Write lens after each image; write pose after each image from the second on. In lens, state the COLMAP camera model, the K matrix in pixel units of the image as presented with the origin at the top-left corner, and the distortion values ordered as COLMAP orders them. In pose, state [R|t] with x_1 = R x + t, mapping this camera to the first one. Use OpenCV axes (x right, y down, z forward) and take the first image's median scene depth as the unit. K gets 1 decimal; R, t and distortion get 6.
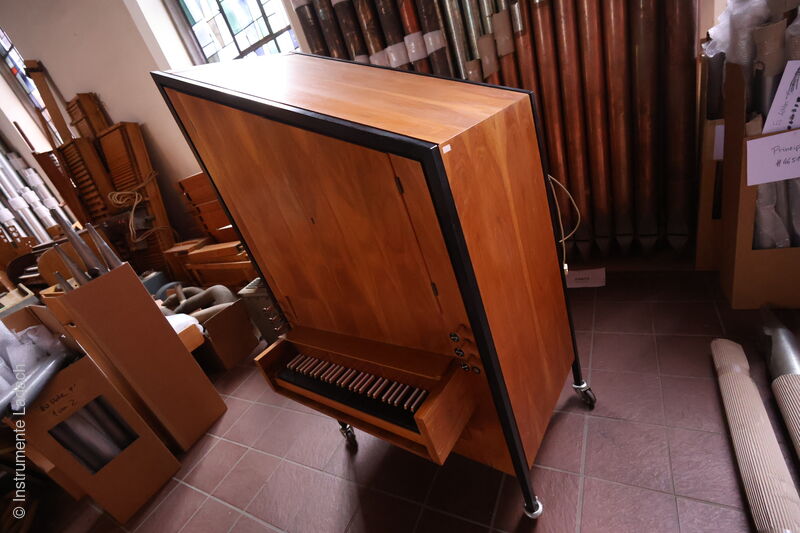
lens RADIAL K [[369.5, 0, 402.3], [0, 369.5, 267.3], [0, 0, 1]] dist [-0.000252, 0.000597]
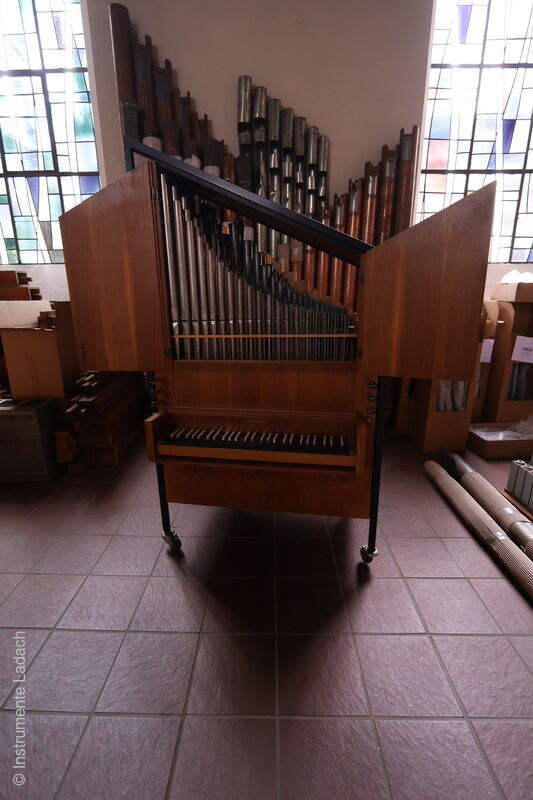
lens RADIAL K [[373.6, 0, 269.6], [0, 373.6, 404.0], [0, 0, 1]] dist [0.001733, 0.000695]
pose [[0.849417, 0.169237, 0.499850, -0.429754], [-0.047747, 0.967945, -0.246583, 0.297093], [-0.525558, 0.185586, 0.830269, -0.008560]]
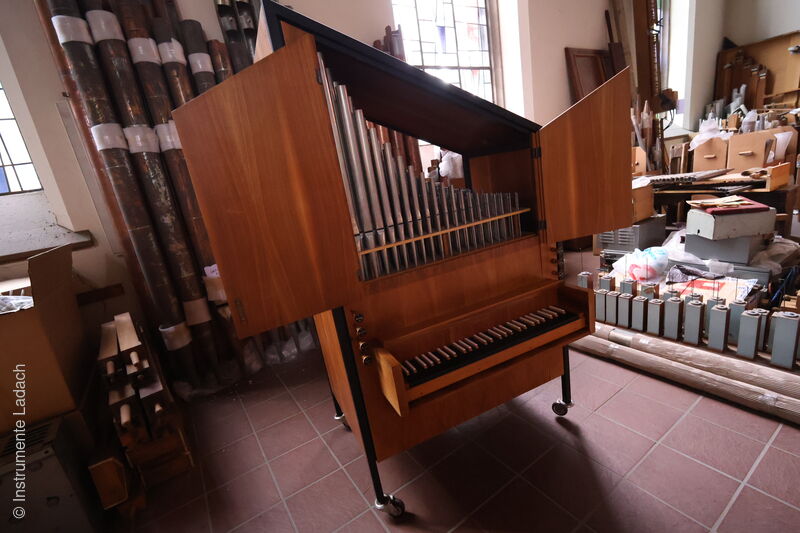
lens RADIAL K [[369.5, 0, 402.3], [0, 369.5, 267.3], [0, 0, 1]] dist [-0.000252, 0.000597]
pose [[0.496380, 0.009407, 0.868054, -0.715777], [0.370036, 0.902256, -0.221376, 0.161073], [-0.785290, 0.431098, 0.444381, 0.392619]]
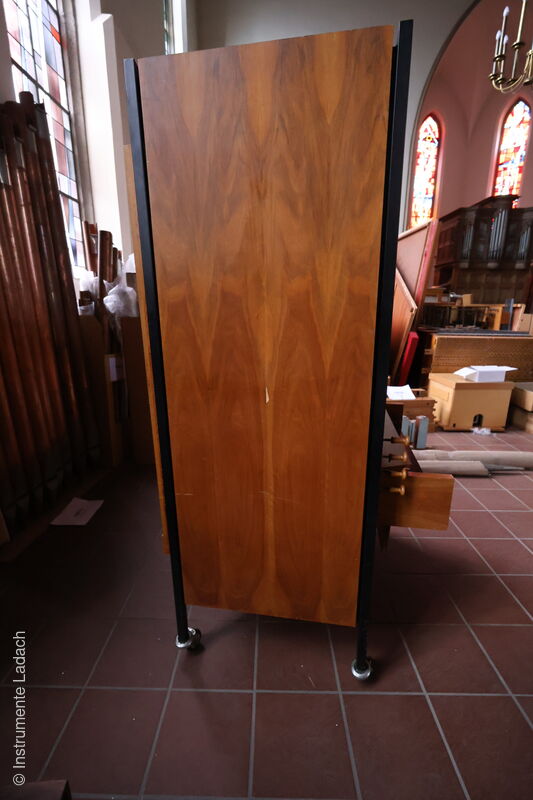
lens RADIAL K [[369.5, 0, 266.5], [0, 369.5, 400.0], [0, 0, 1]] dist [-0.000252, 0.000597]
pose [[-0.430039, 0.083898, 0.898904, -0.628714], [0.513634, 0.841565, 0.167179, -0.140273], [-0.742460, 0.533601, -0.404998, 1.033806]]
